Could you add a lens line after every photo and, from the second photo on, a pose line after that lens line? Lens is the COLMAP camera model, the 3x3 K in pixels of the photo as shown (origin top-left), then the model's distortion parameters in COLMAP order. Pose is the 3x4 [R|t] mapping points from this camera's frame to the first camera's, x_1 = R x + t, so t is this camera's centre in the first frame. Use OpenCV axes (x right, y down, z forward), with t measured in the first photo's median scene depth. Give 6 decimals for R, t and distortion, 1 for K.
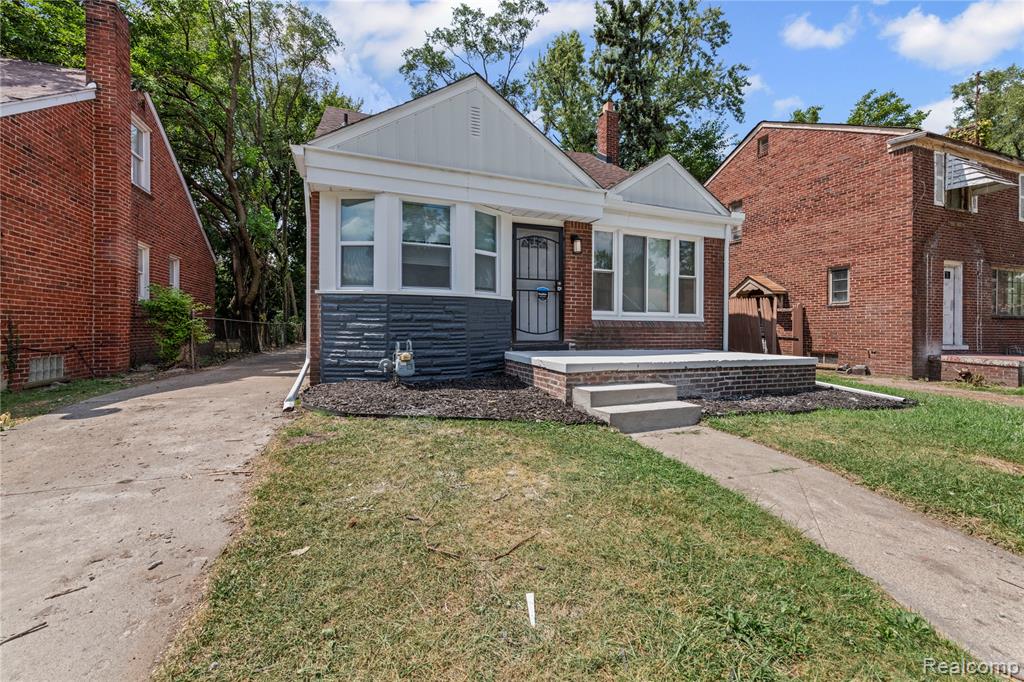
lens RADIAL K [[394.1, 0, 534.8], [0, 394.1, 335.2], [0, 0, 1]] dist [0.003818, 0.000157]
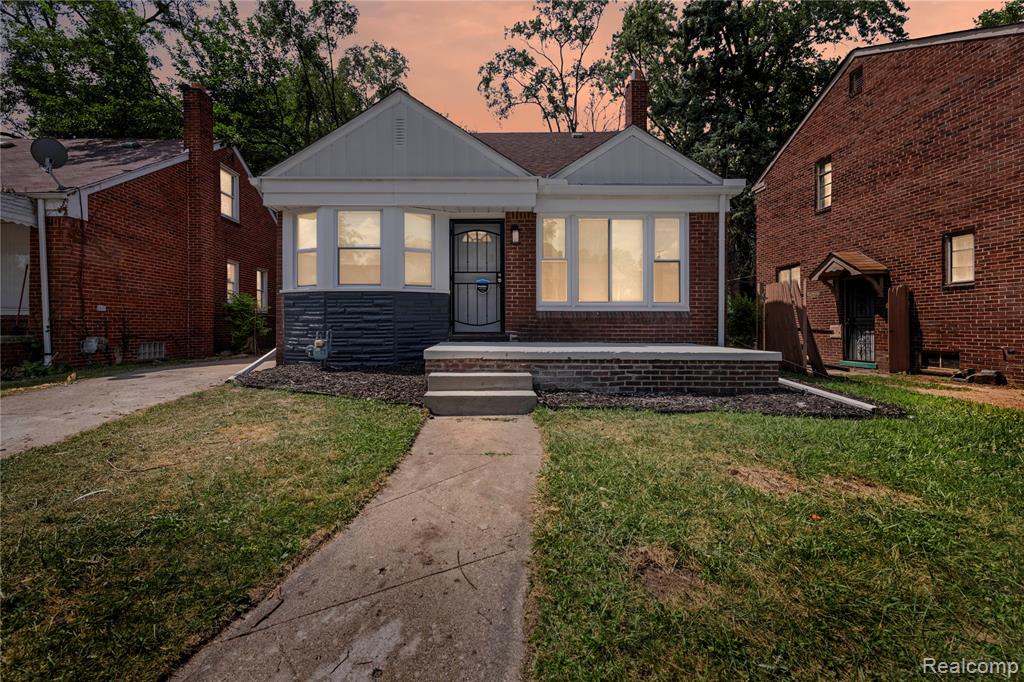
lens RADIAL K [[418.2, 0, 512.2], [0, 418.2, 331.3], [0, 0, 1]] dist [0.005619, -0.000146]
pose [[0.936453, -0.001944, -0.350788, 0.470201], [-0.000241, 0.999981, -0.006185, 0.018346], [0.350793, 0.005876, 0.936434, 0.014586]]
